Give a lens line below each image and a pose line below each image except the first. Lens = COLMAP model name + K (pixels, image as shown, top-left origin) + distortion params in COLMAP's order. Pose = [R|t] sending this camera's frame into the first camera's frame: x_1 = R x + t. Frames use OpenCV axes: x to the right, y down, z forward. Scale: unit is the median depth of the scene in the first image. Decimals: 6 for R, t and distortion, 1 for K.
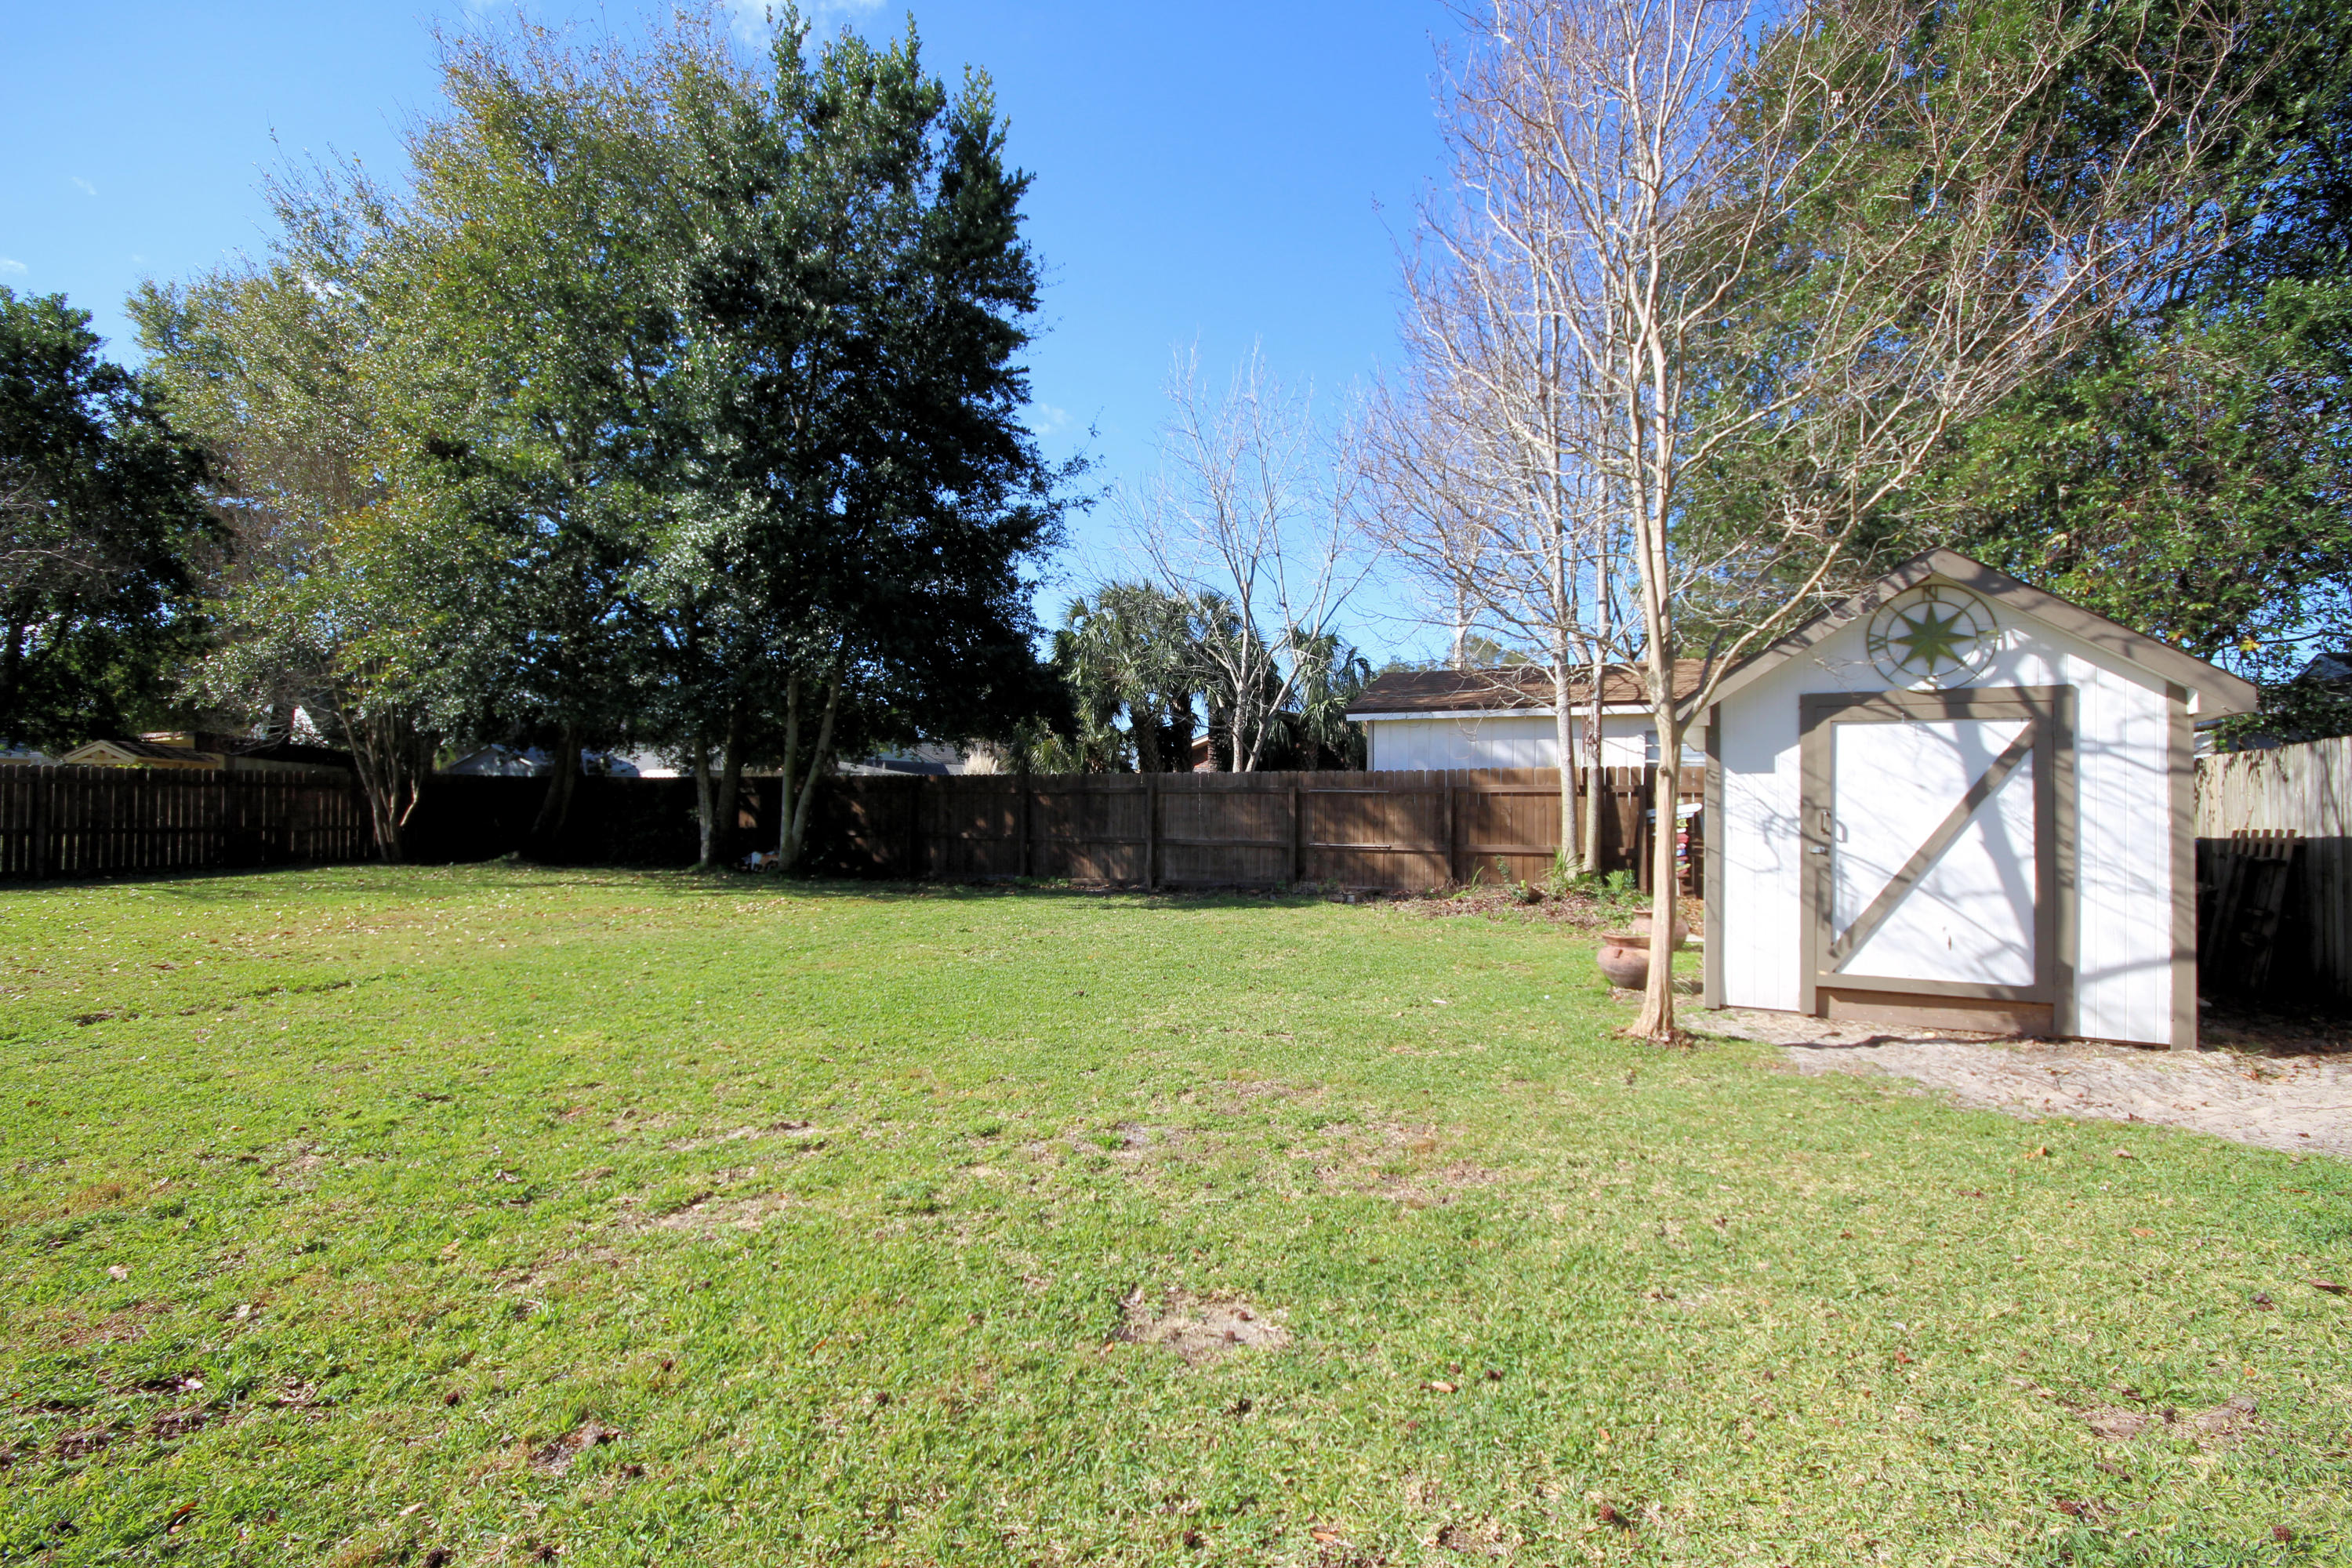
lens RADIAL K [[1084.7, 0, 1186.6], [0, 1084.7, 785.8], [0, 0, 1]] dist [-0.000186, -0.007777]
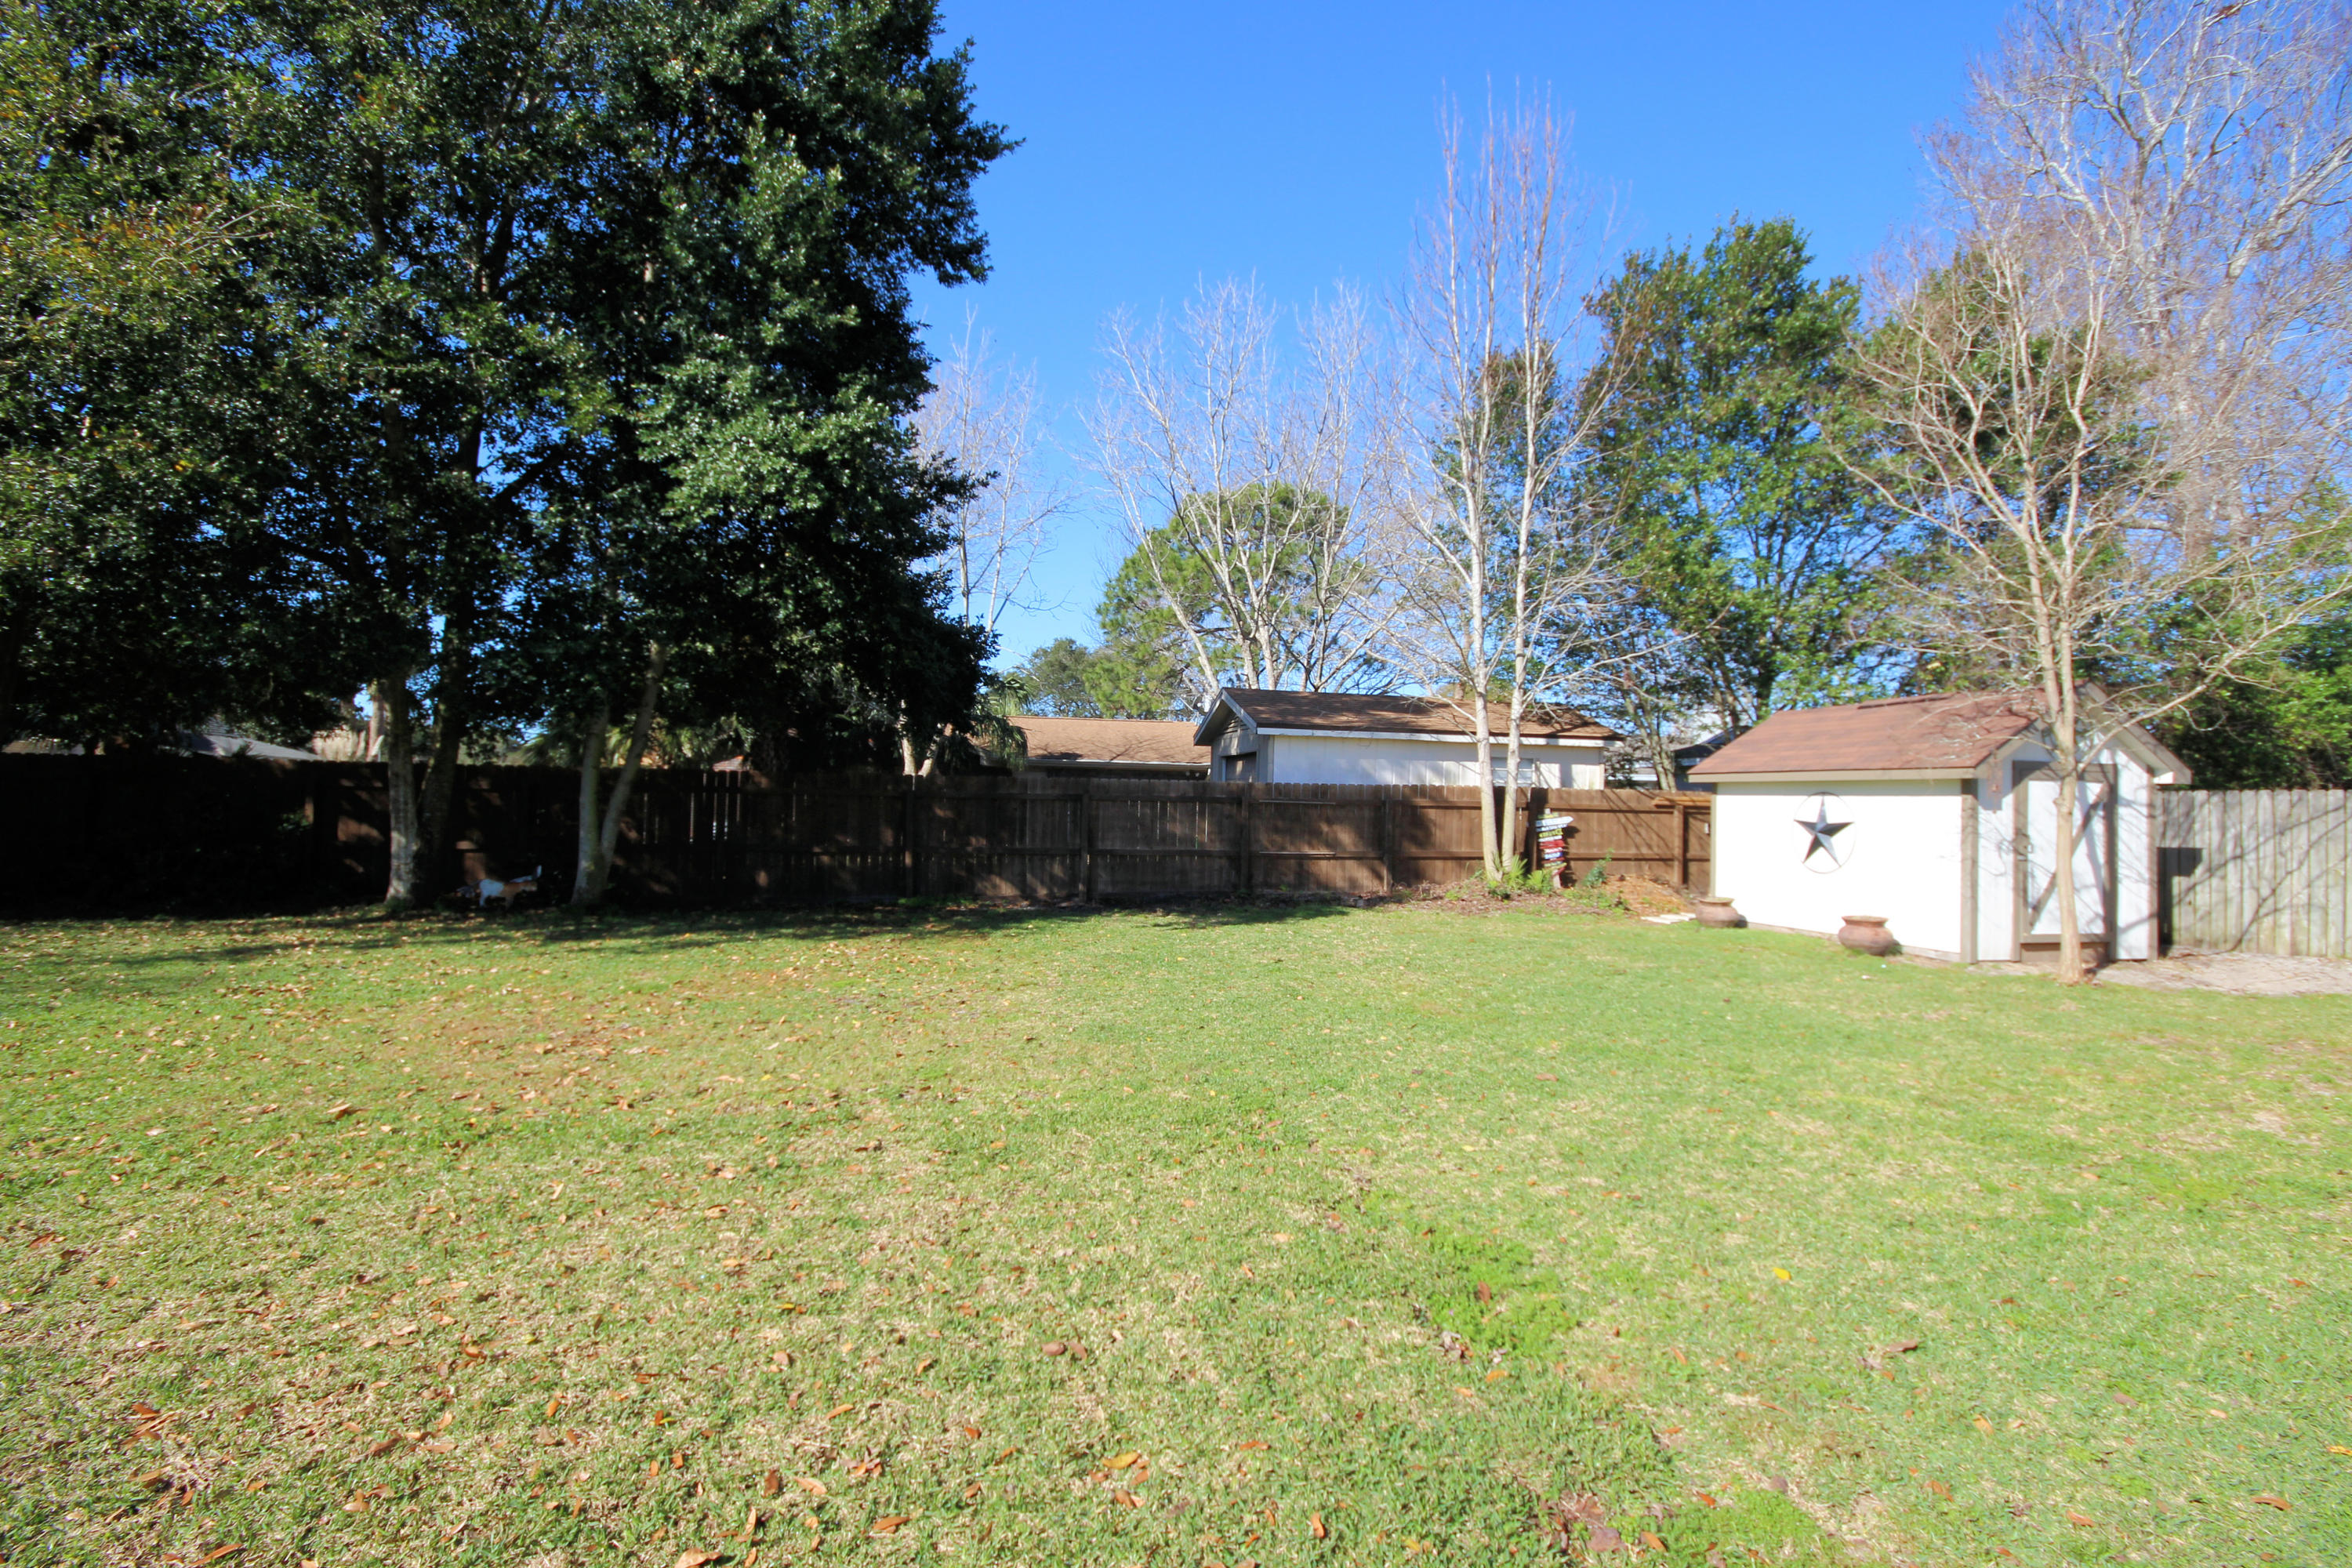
lens RADIAL K [[1095.4, 0, 1170.8], [0, 1095.4, 770.0], [0, 0, 1]] dist [-0.000694, -0.010447]
pose [[0.750503, 0.028389, 0.660257, -0.725809], [-0.025045, 0.999581, -0.014510, -0.009138], [-0.660393, -0.005646, 0.750899, 0.320492]]
